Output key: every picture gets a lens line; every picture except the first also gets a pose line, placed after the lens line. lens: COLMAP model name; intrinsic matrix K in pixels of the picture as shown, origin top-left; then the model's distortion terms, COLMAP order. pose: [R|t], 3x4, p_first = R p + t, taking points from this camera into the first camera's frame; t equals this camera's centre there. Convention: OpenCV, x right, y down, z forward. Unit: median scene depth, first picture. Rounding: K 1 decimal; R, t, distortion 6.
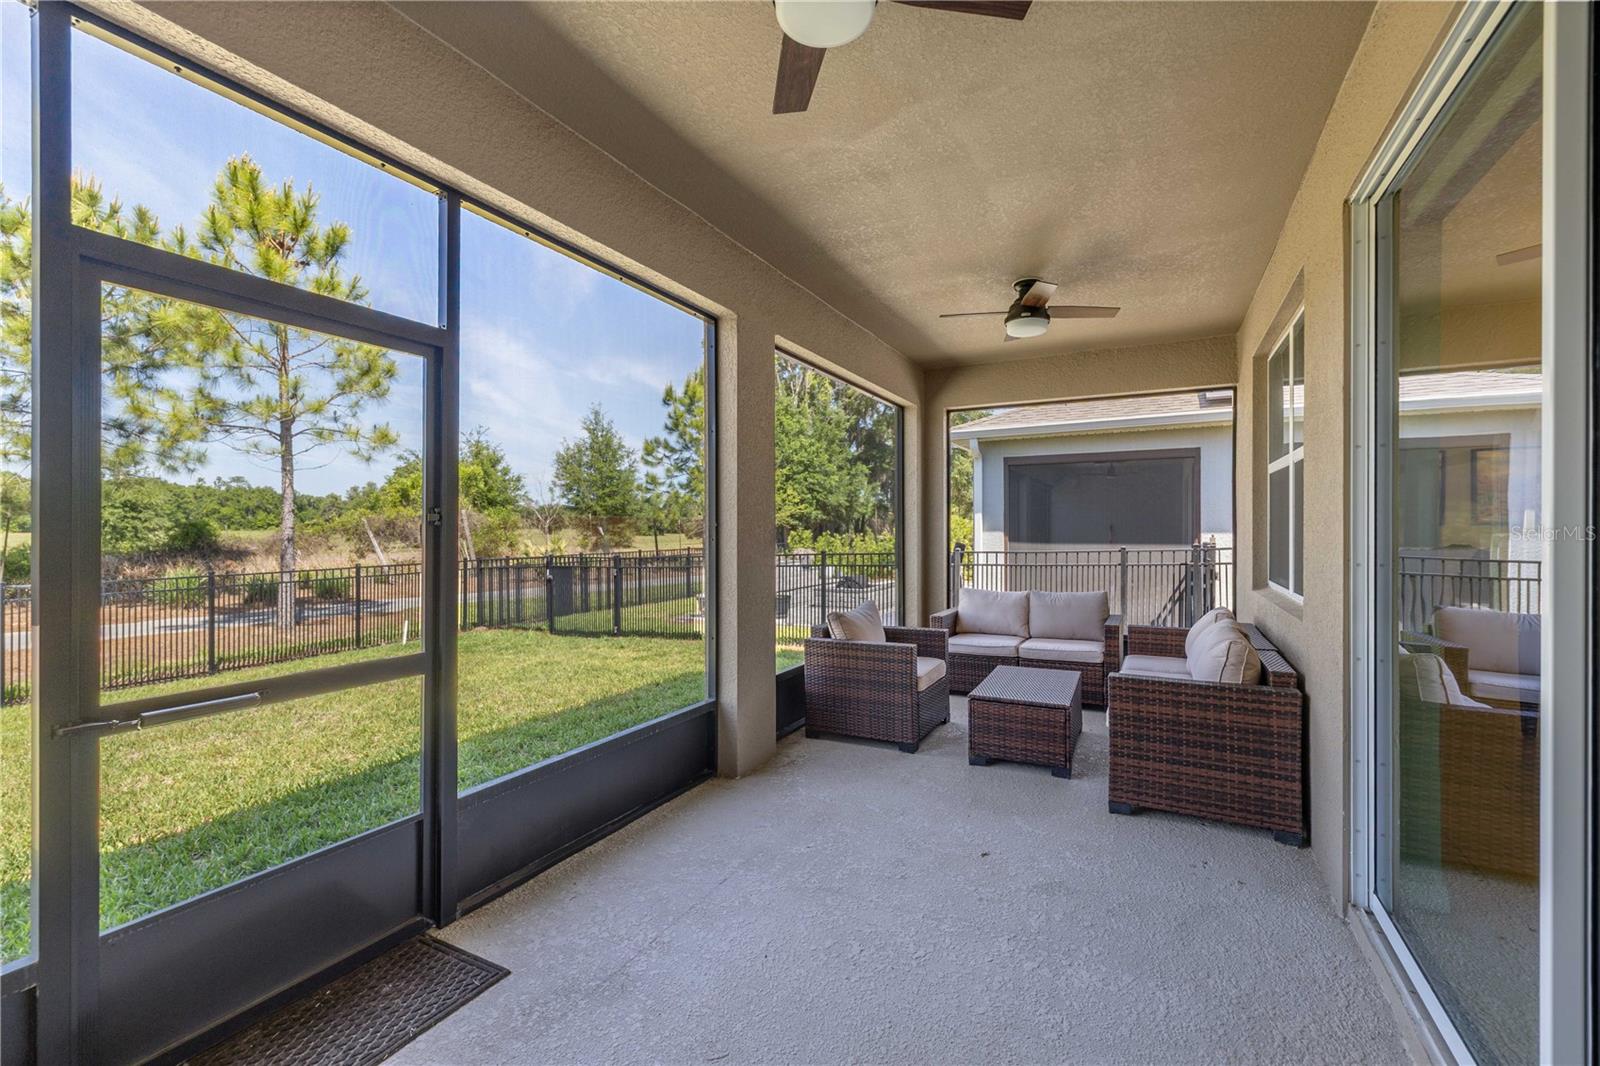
lens RADIAL K [[671.4, 0, 796.1], [0, 671.4, 530.1], [0, 0, 1]] dist [0.000963, 0.000039]
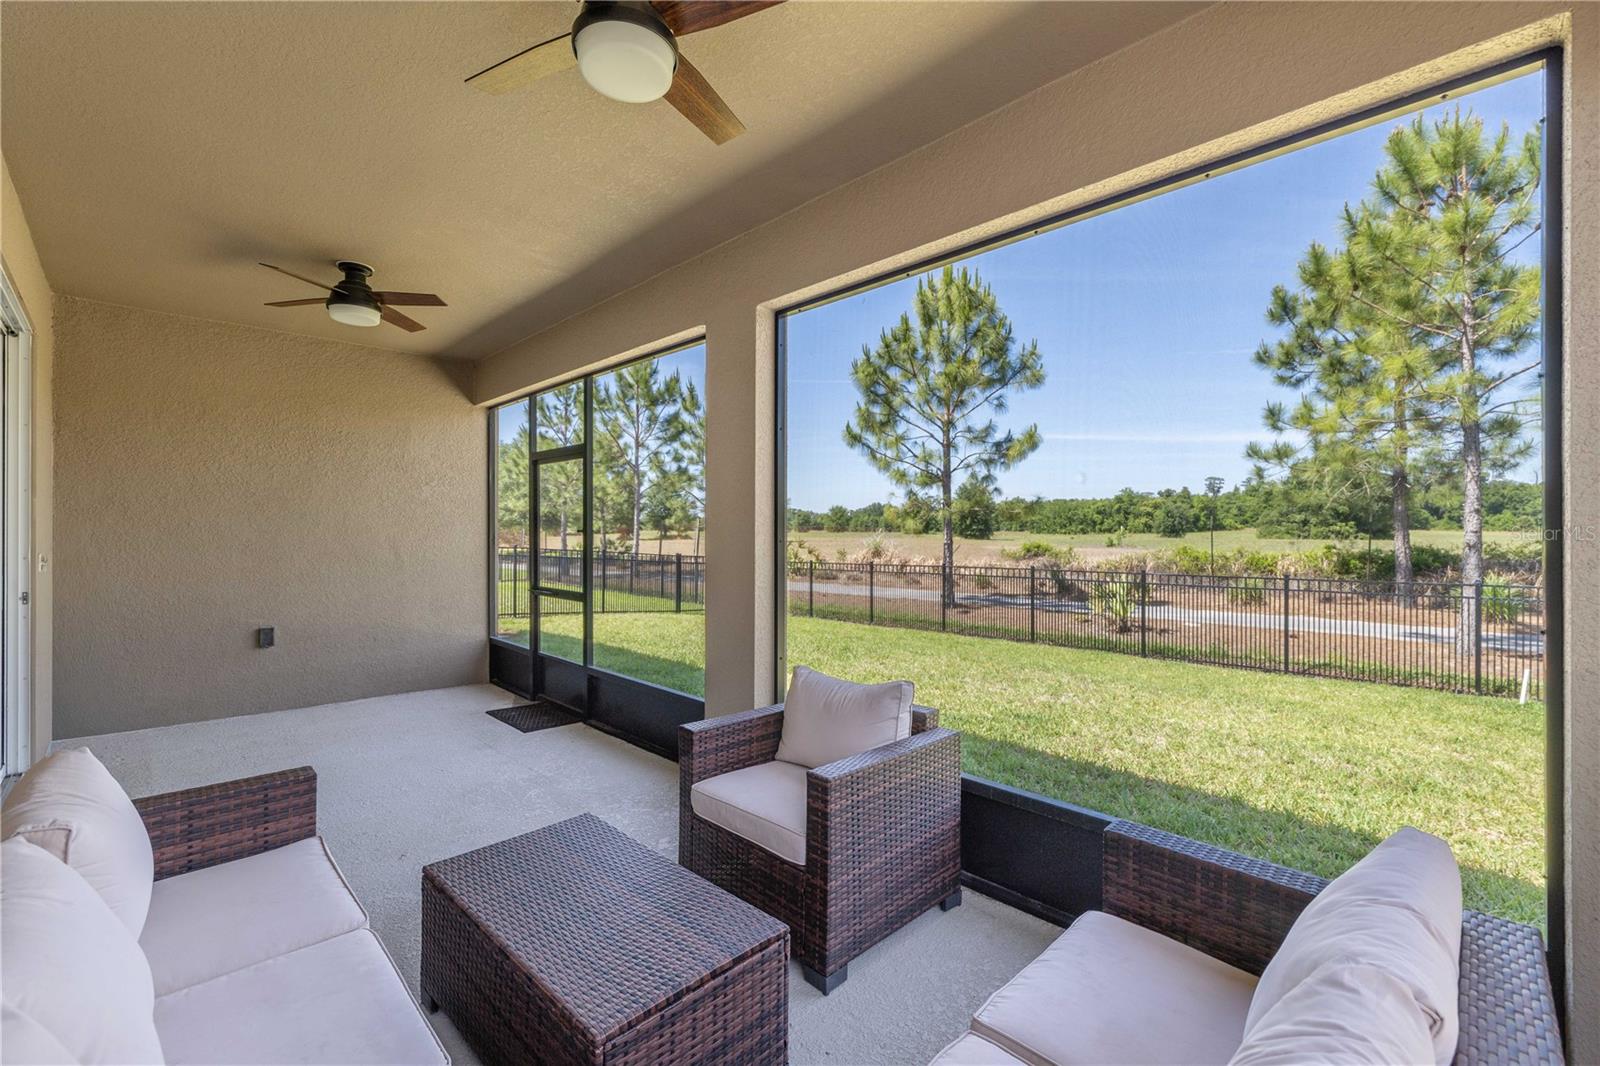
lens RADIAL K [[676.1, 0, 792.3], [0, 676.1, 521.2], [0, 0, 1]] dist [0.000542, 0.000078]
pose [[-0.300664, -0.006911, -0.953705, 1.119891], [-0.004064, 0.999974, -0.005965, -0.034409], [0.953721, 0.002083, -0.300685, 1.915024]]
